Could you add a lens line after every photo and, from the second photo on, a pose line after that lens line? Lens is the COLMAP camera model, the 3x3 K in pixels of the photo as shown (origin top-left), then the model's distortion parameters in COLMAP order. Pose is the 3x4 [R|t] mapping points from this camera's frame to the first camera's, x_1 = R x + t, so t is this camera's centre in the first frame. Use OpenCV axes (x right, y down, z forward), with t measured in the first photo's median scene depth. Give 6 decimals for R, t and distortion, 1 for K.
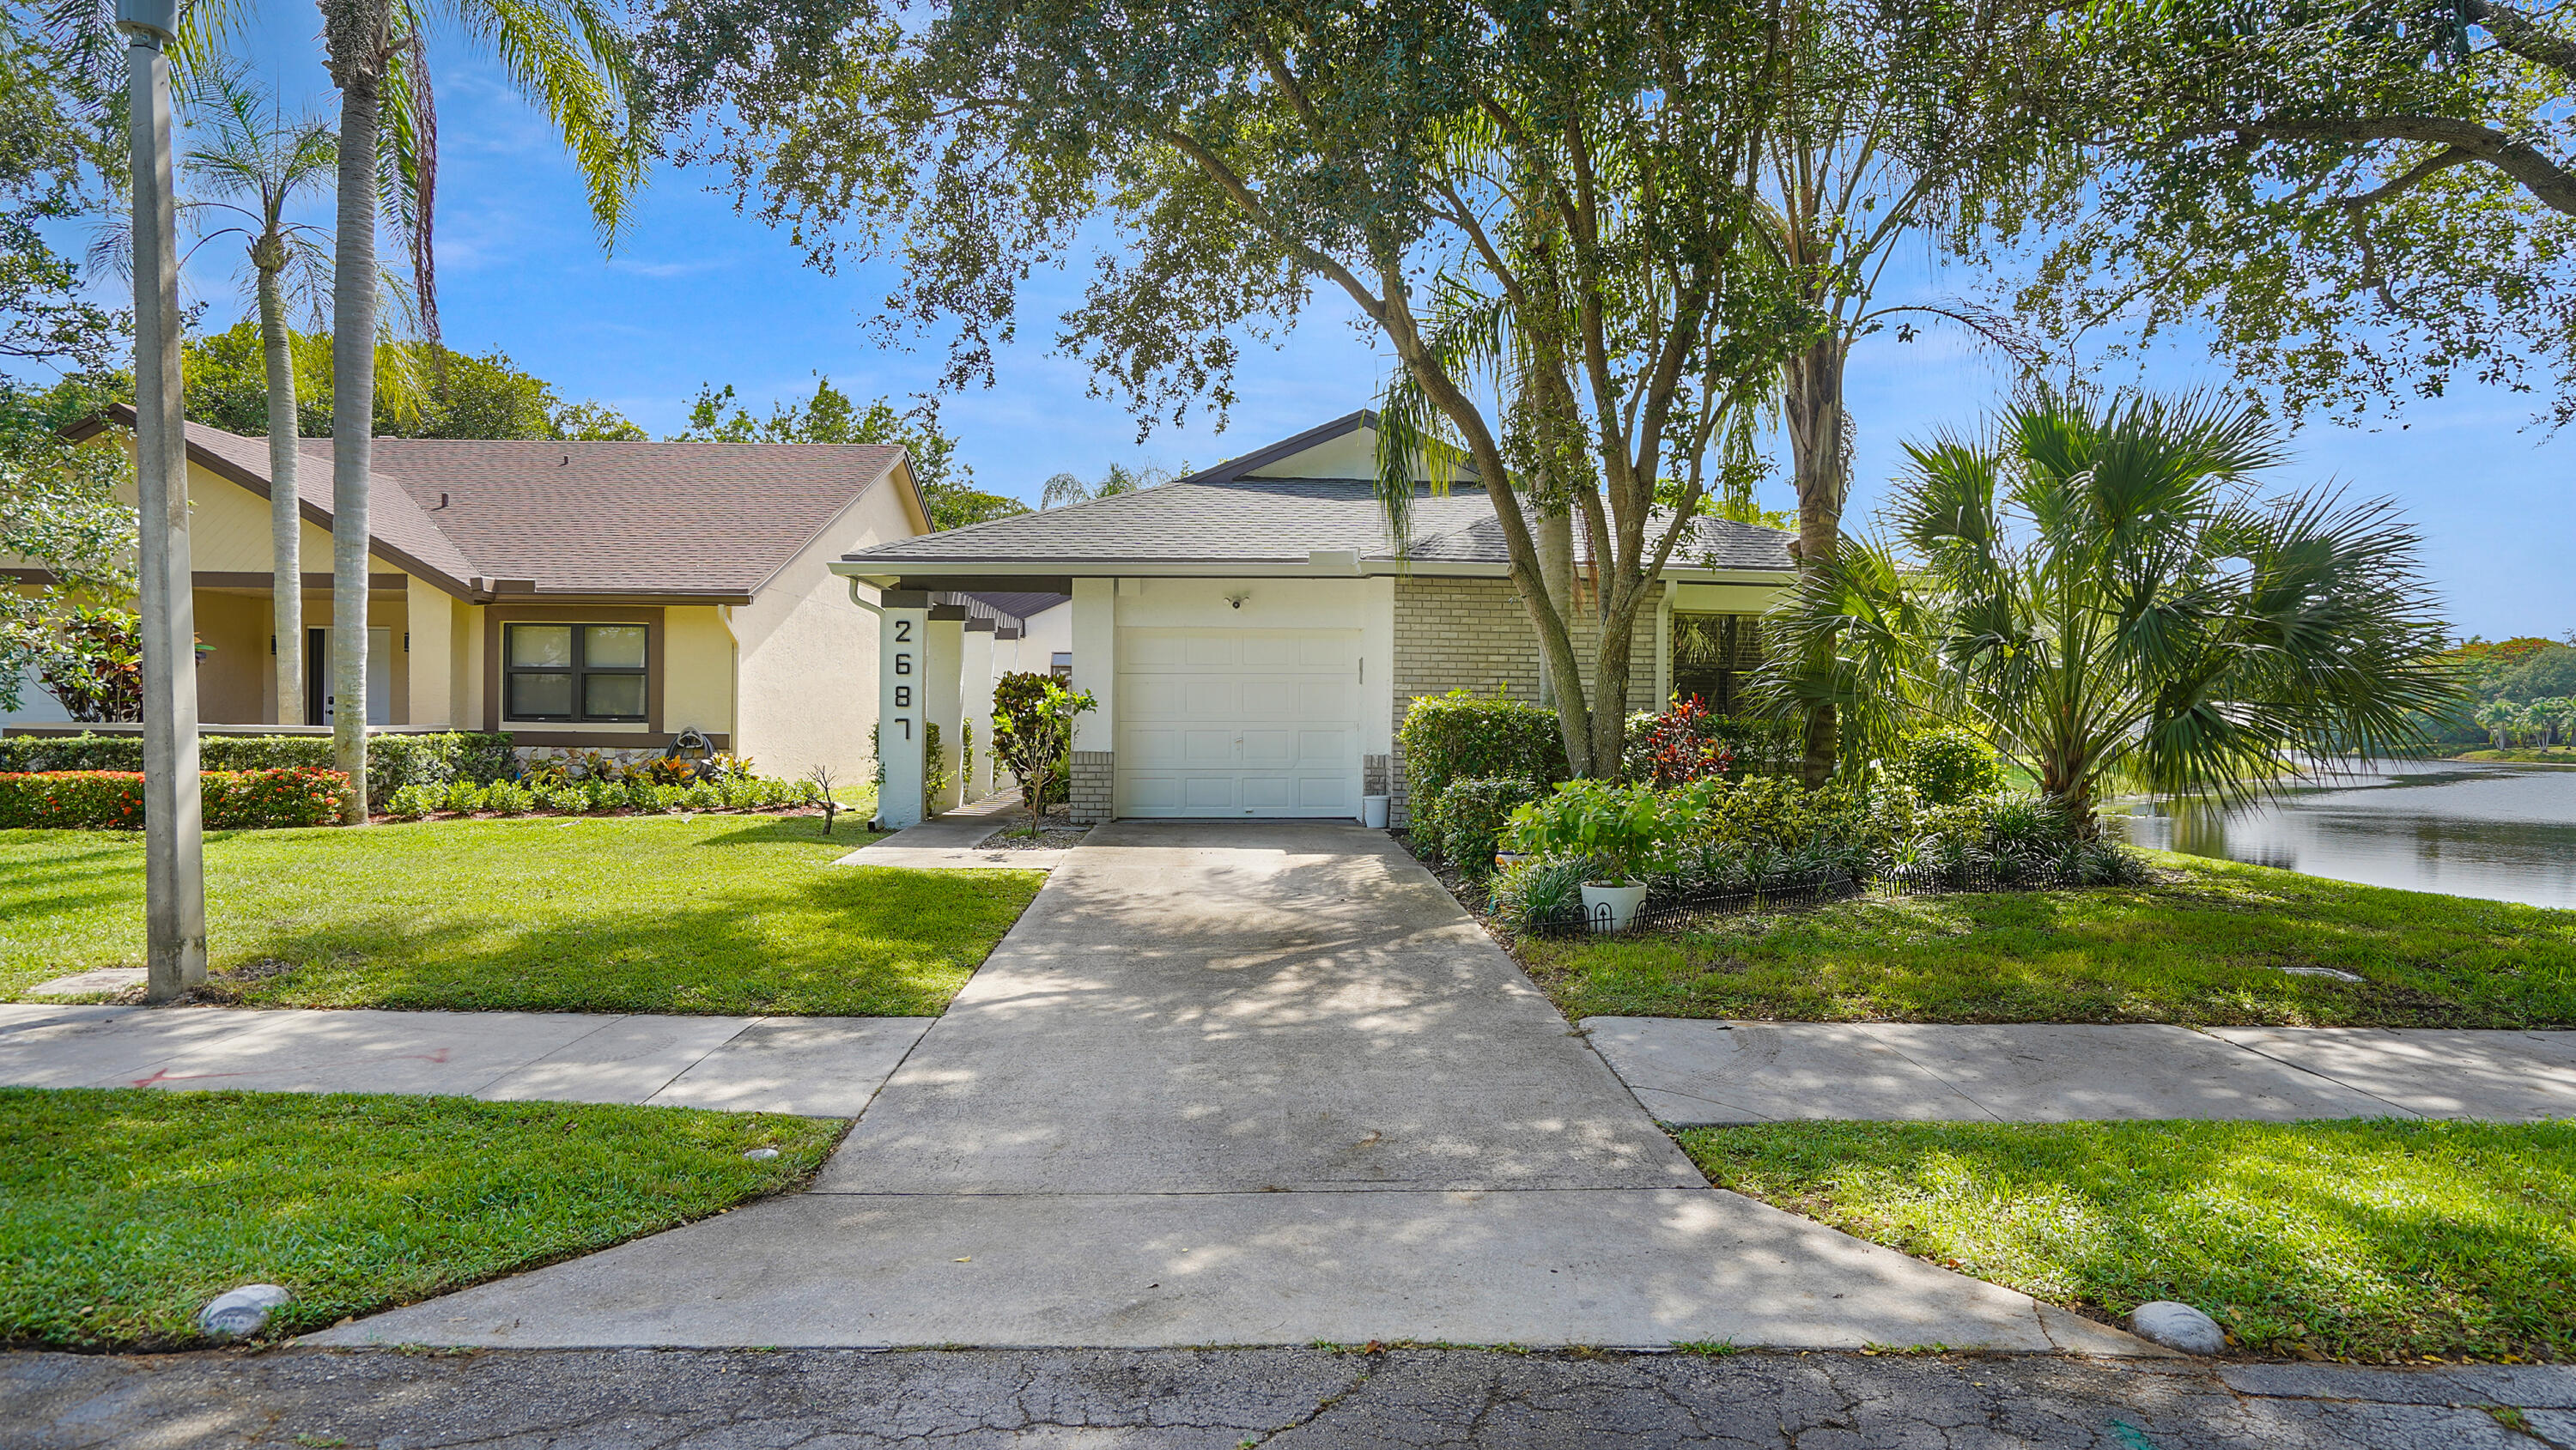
lens RADIAL K [[1434.7, 0, 1275.7], [0, 1434.7, 718.3], [0, 0, 1]] dist [-0.021213, 0.007516]
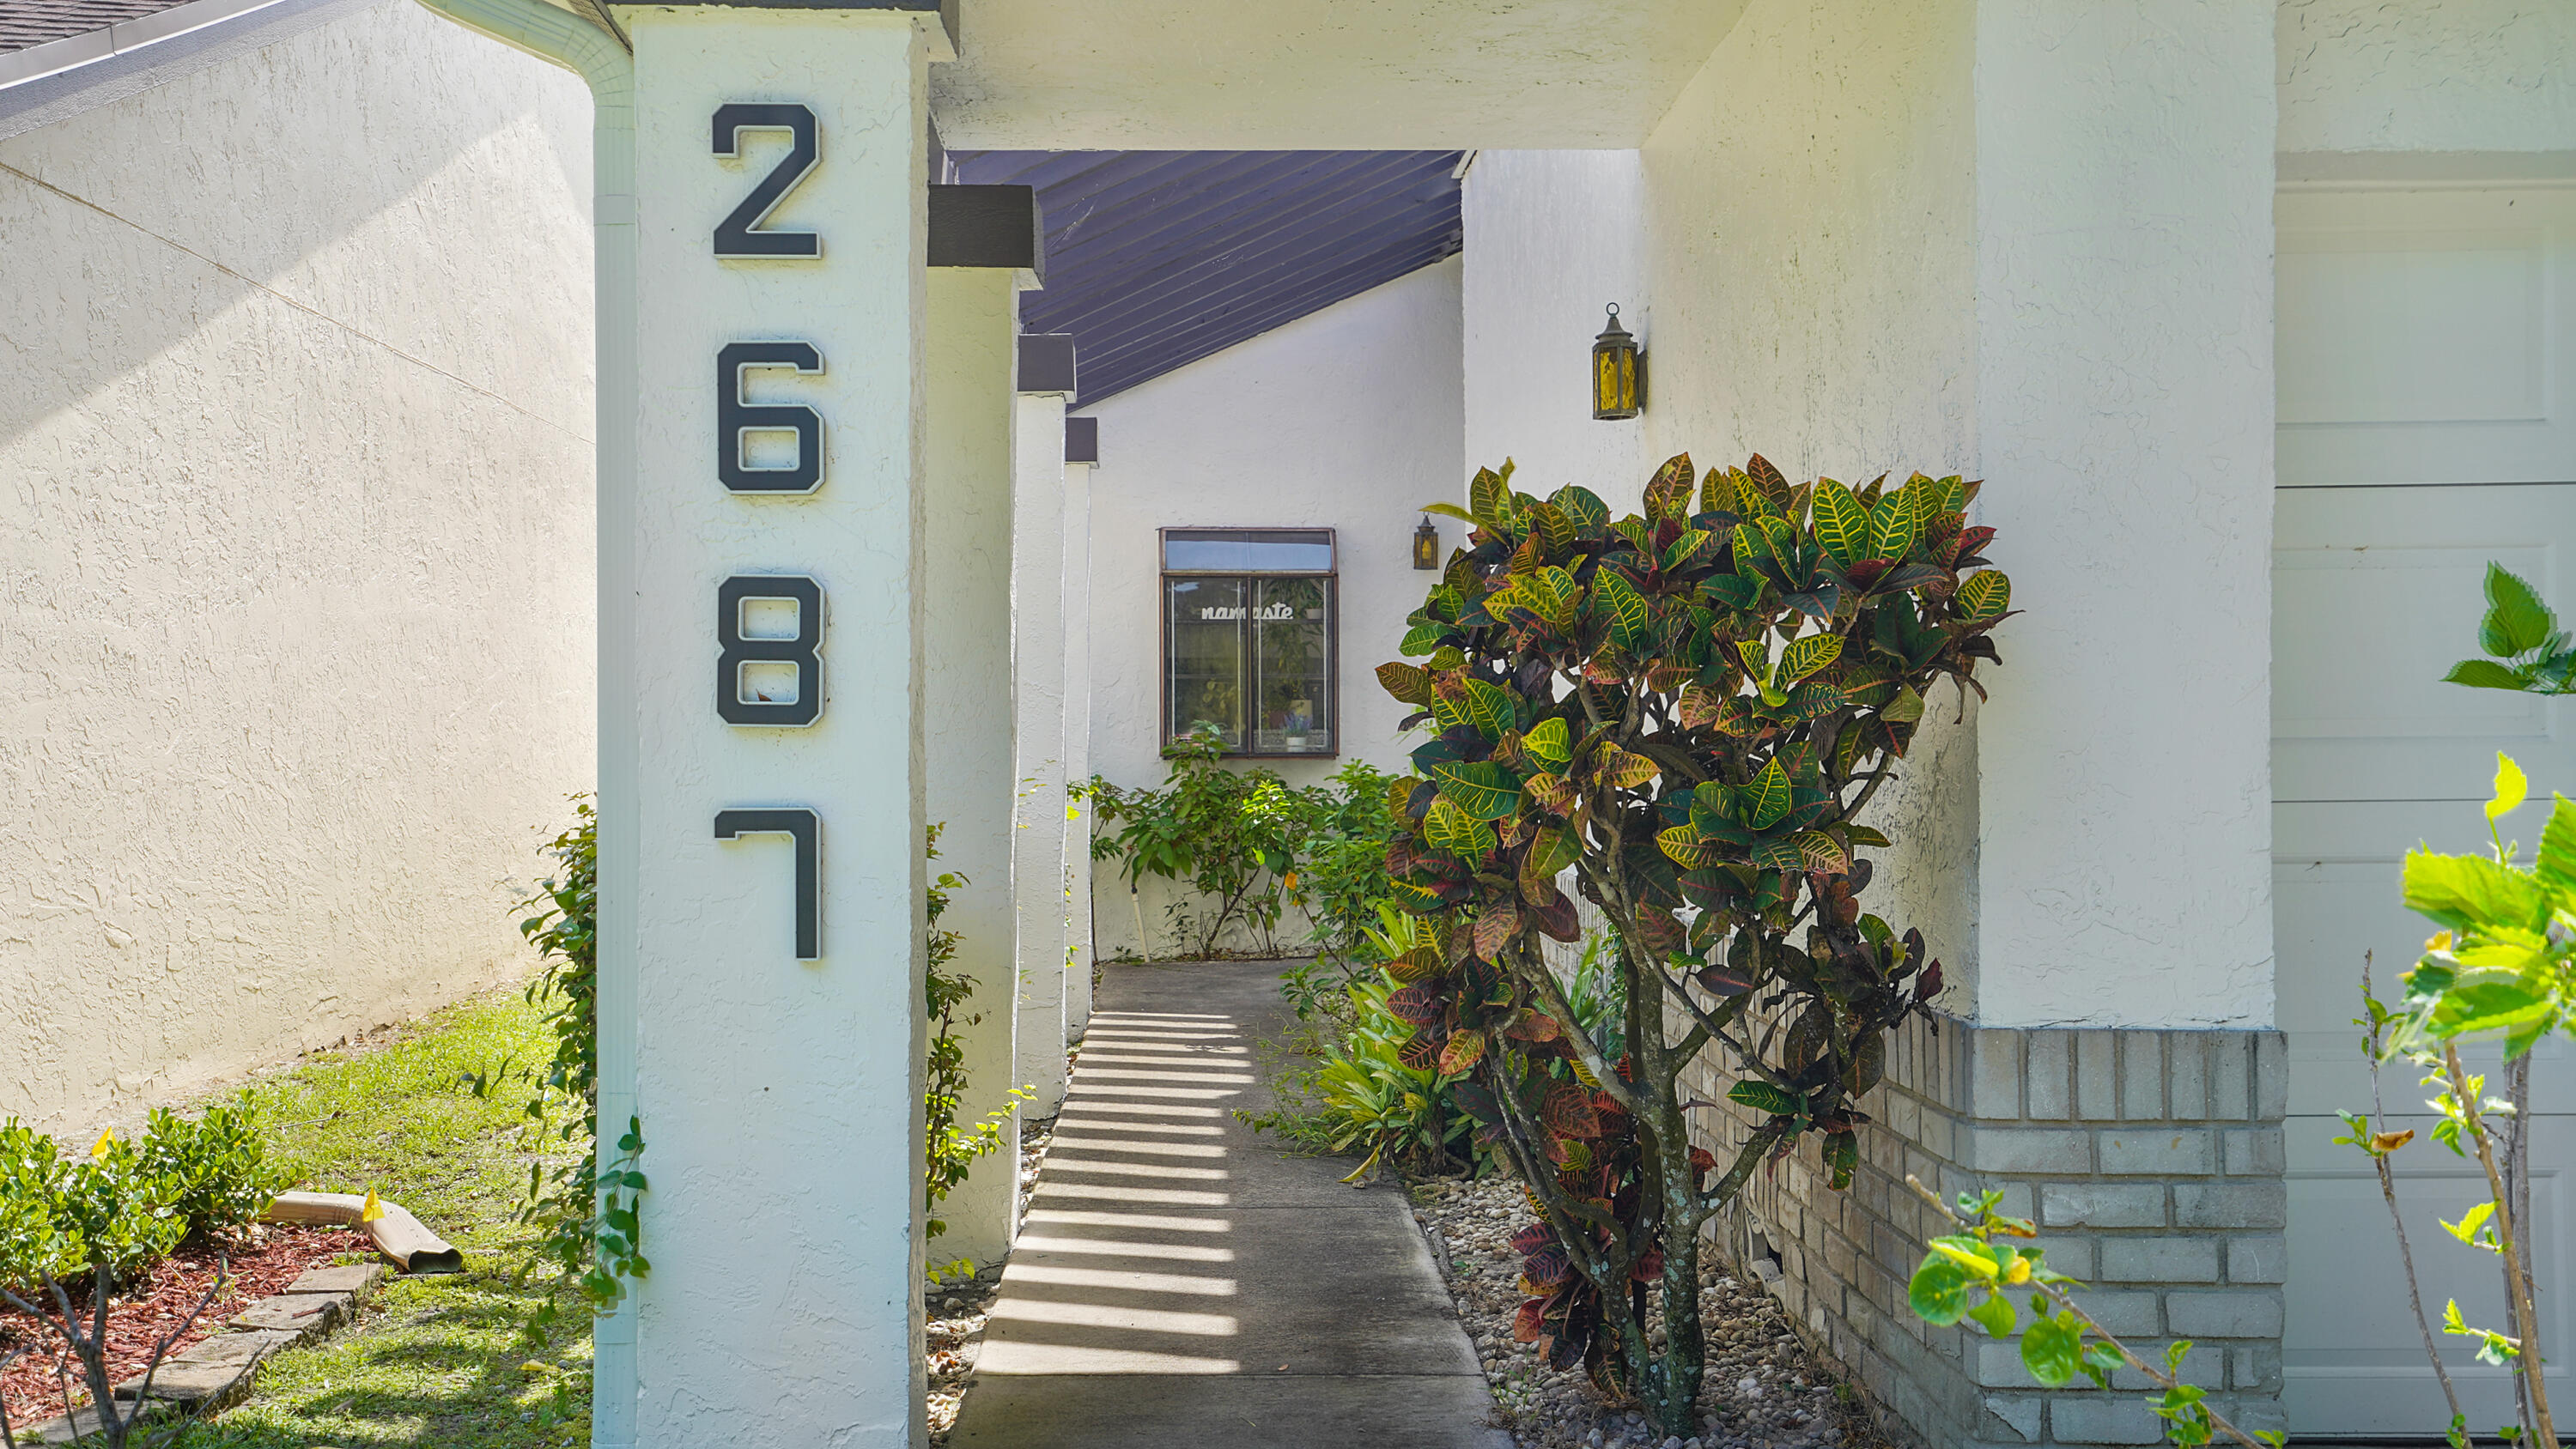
lens RADIAL K [[2422.5, 0, 1288.0], [0, 2422.5, 721.1], [0, 0, 1]] dist [-0.007626, 0.000000]
pose [[0.999535, -0.012754, 0.027699, -0.274447], [0.012823, 0.999915, -0.002310, -0.008937], [-0.027667, 0.002664, 0.999614, 0.968141]]
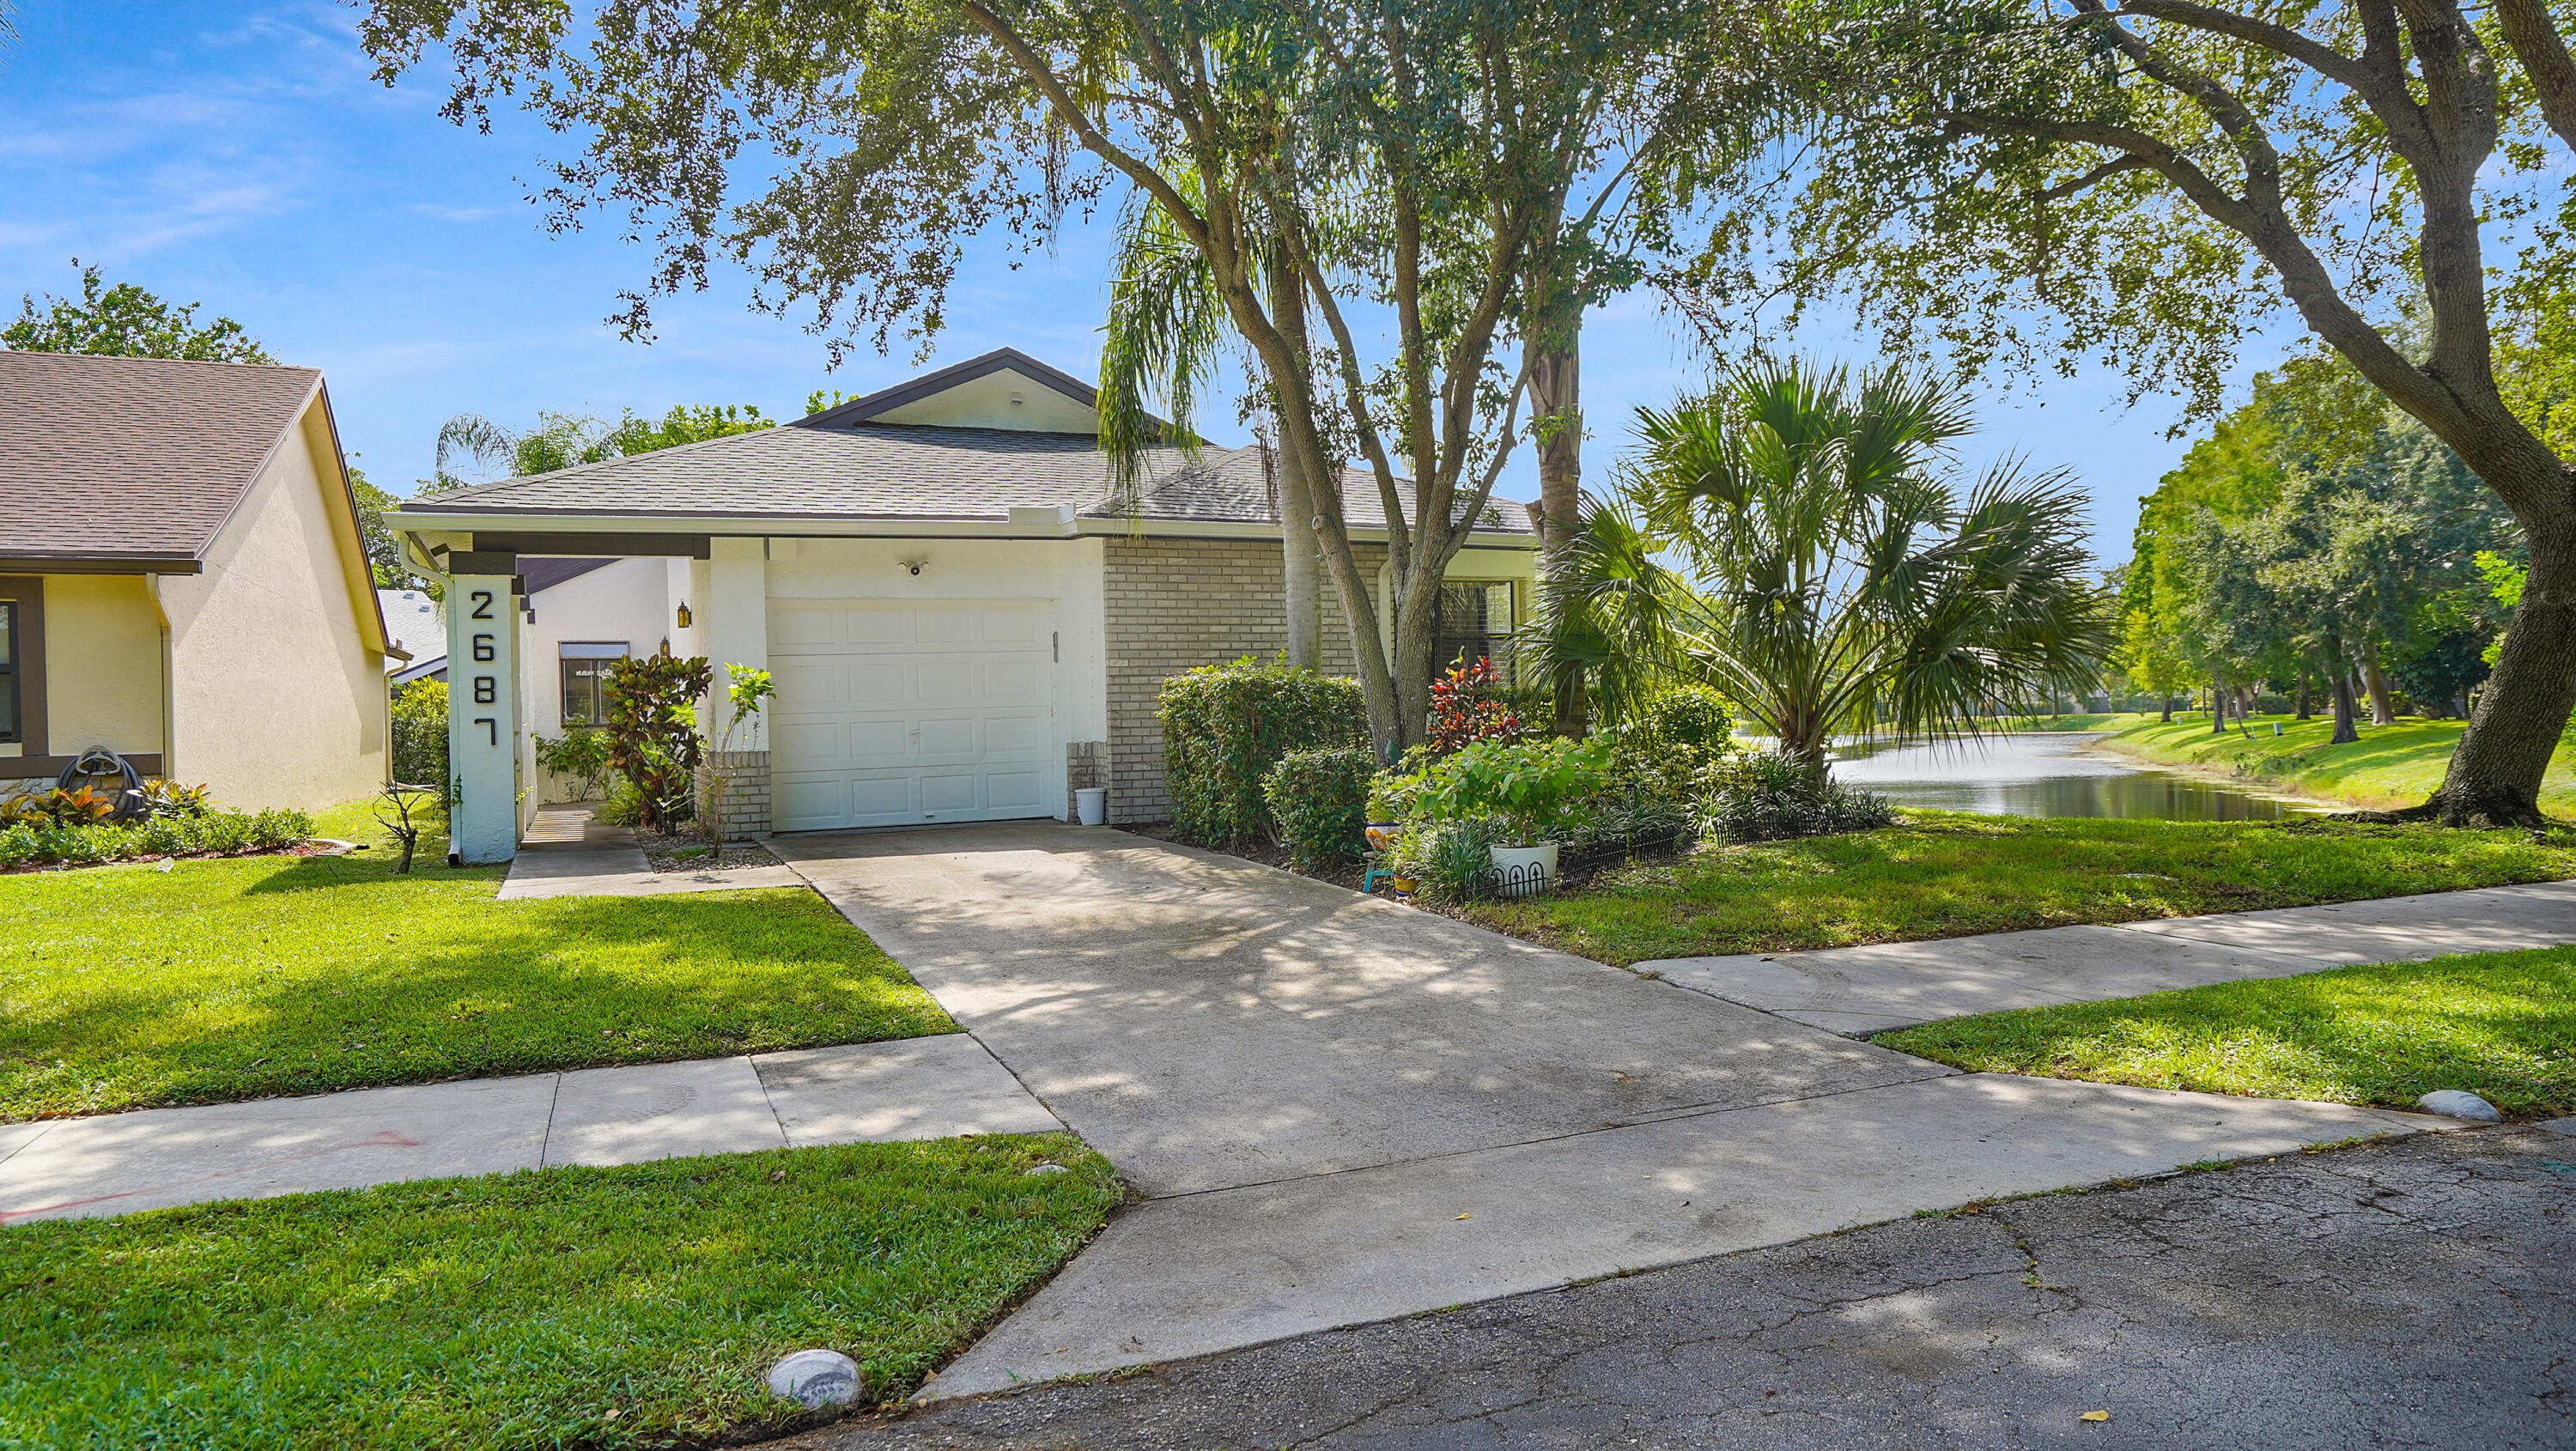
lens RADIAL K [[1669.4, 0, 1278.0], [0, 1669.4, 728.9], [0, 0, 1]] dist [-0.007492, 0.006675]
pose [[0.927497, -0.035556, 0.372135, -0.252181], [0.035451, 0.999346, 0.007126, 0.018411], [-0.372145, 0.006583, 0.928151, 0.015190]]
